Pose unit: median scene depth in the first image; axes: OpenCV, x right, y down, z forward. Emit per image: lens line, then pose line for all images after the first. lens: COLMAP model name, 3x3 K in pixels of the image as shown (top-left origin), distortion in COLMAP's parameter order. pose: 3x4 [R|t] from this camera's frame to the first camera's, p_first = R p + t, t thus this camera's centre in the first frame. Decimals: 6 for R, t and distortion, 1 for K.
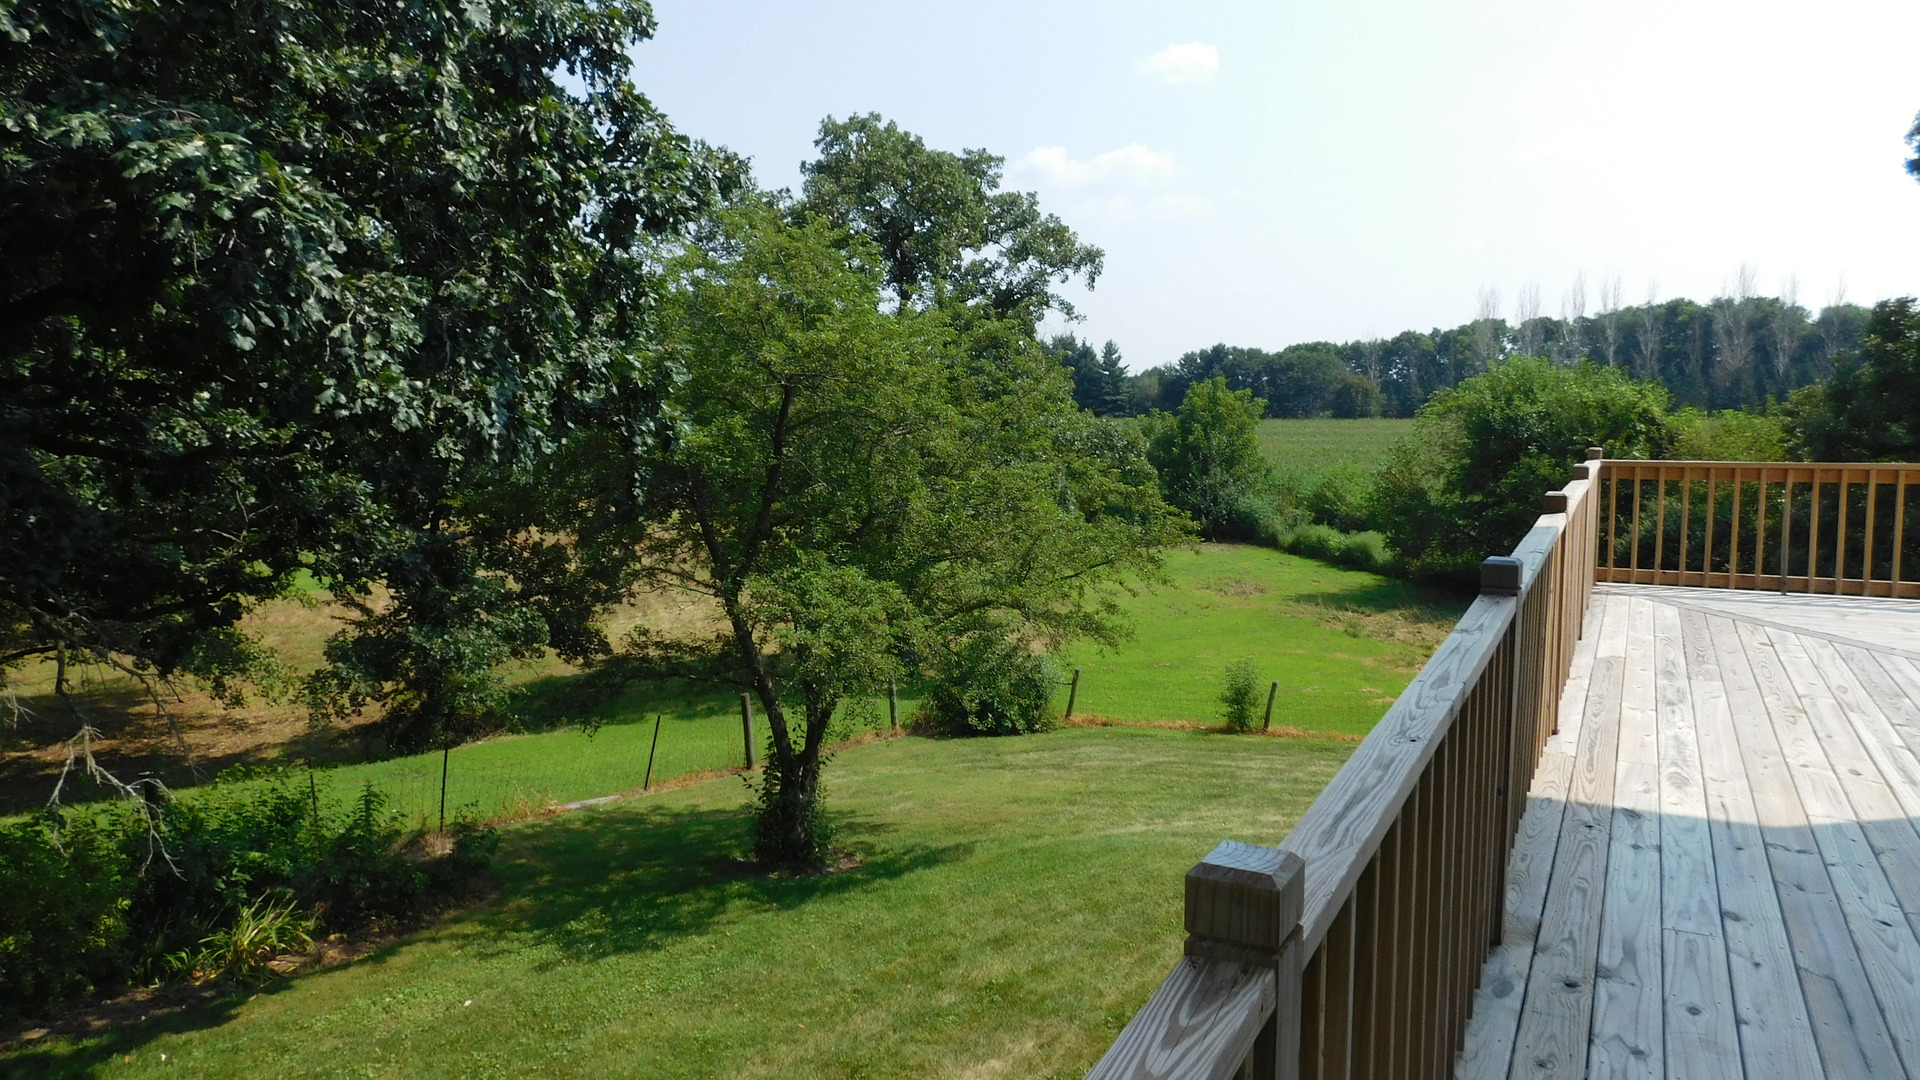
lens RADIAL K [[1285.2, 0, 962.3], [0, 1285.2, 541.3], [0, 0, 1]] dist [-0.033424, 0.030638]
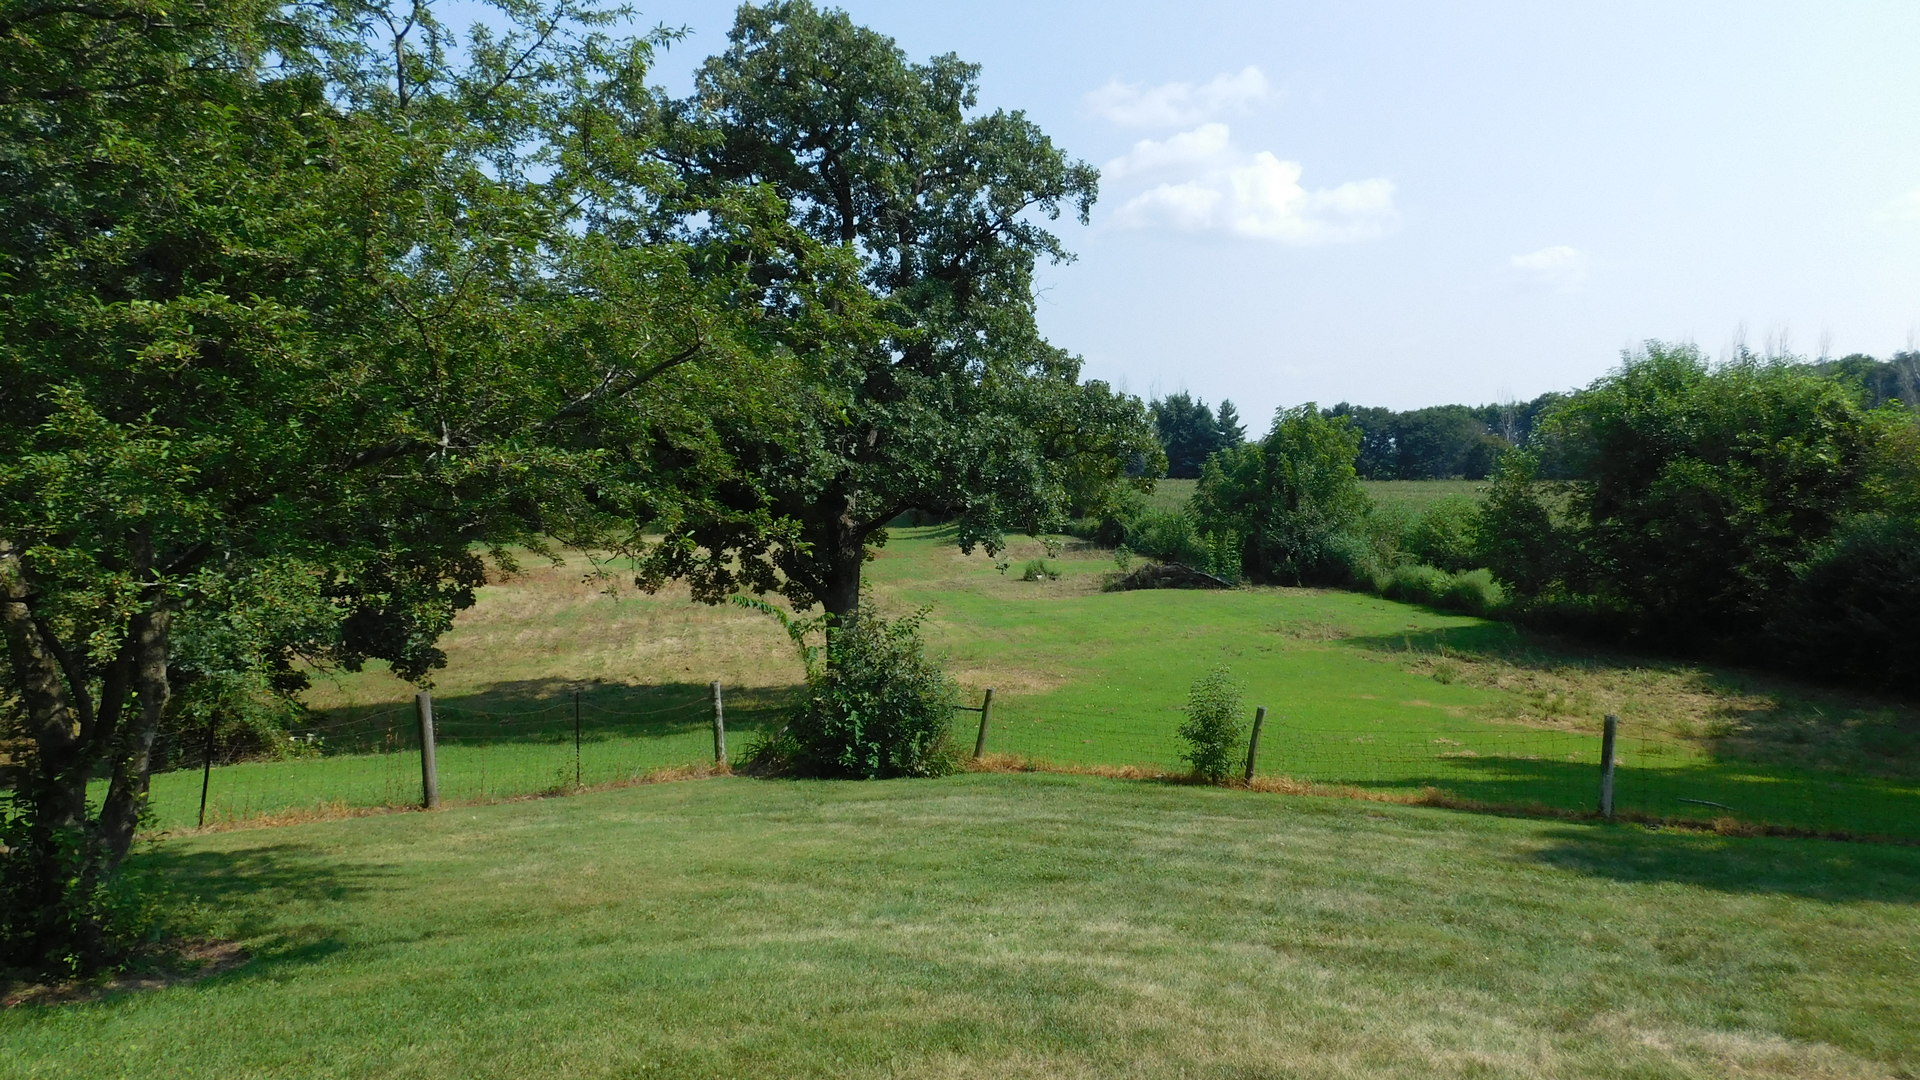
lens RADIAL K [[1285.2, 0, 954.9], [0, 1285.2, 535.6], [0, 0, 1]] dist [-0.033424, 0.030638]
pose [[0.994459, 0.012605, -0.104367, 0.072793], [-0.018830, 0.998088, -0.058877, 0.029698], [0.103426, 0.060516, 0.992795, 0.153226]]
